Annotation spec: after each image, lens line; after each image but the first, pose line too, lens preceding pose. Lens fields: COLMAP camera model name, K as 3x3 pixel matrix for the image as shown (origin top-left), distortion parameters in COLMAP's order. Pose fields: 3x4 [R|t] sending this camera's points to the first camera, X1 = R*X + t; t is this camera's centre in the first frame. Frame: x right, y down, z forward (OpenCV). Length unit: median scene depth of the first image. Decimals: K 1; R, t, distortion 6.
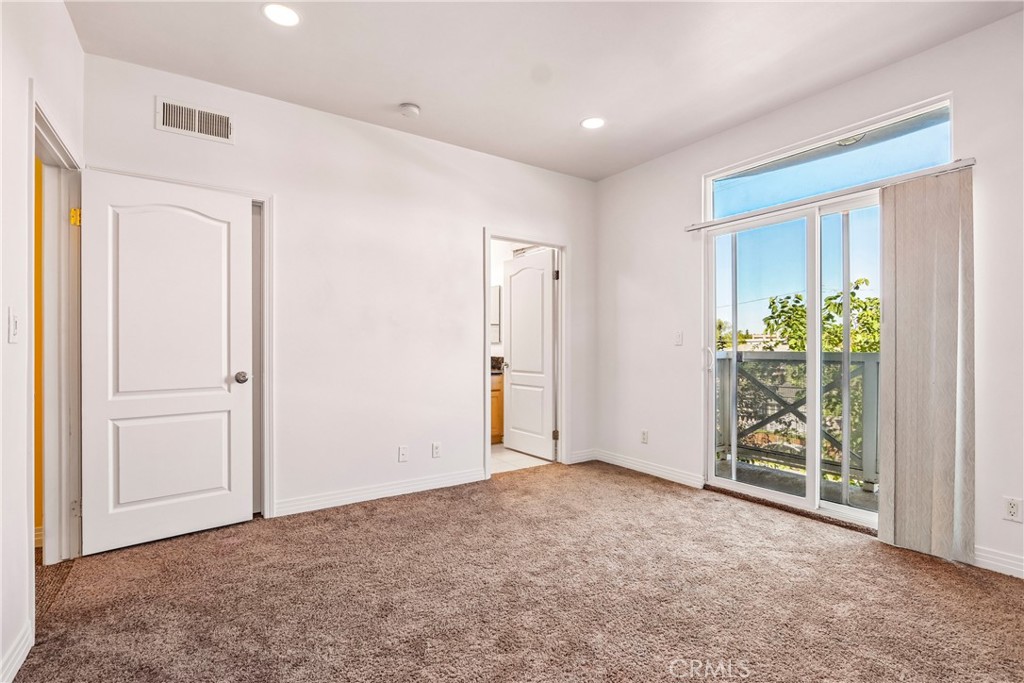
lens RADIAL K [[474.5, 0, 516.3], [0, 474.5, 349.1], [0, 0, 1]] dist [-0.018337, 0.005050]
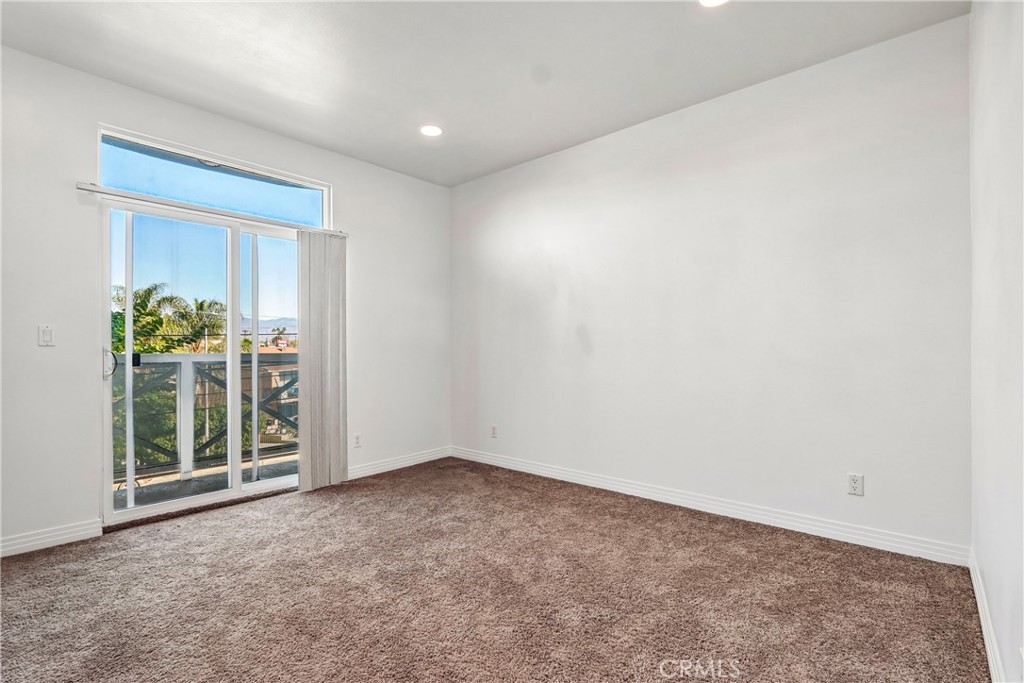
lens RADIAL K [[474.5, 0, 507.4], [0, 474.5, 349.2], [0, 0, 1]] dist [-0.018337, 0.005050]
pose [[-0.239182, -0.002732, 0.970971, -0.588186], [0.005274, 0.999978, 0.004113, -0.004108], [-0.970960, 0.006104, -0.239162, 0.643541]]
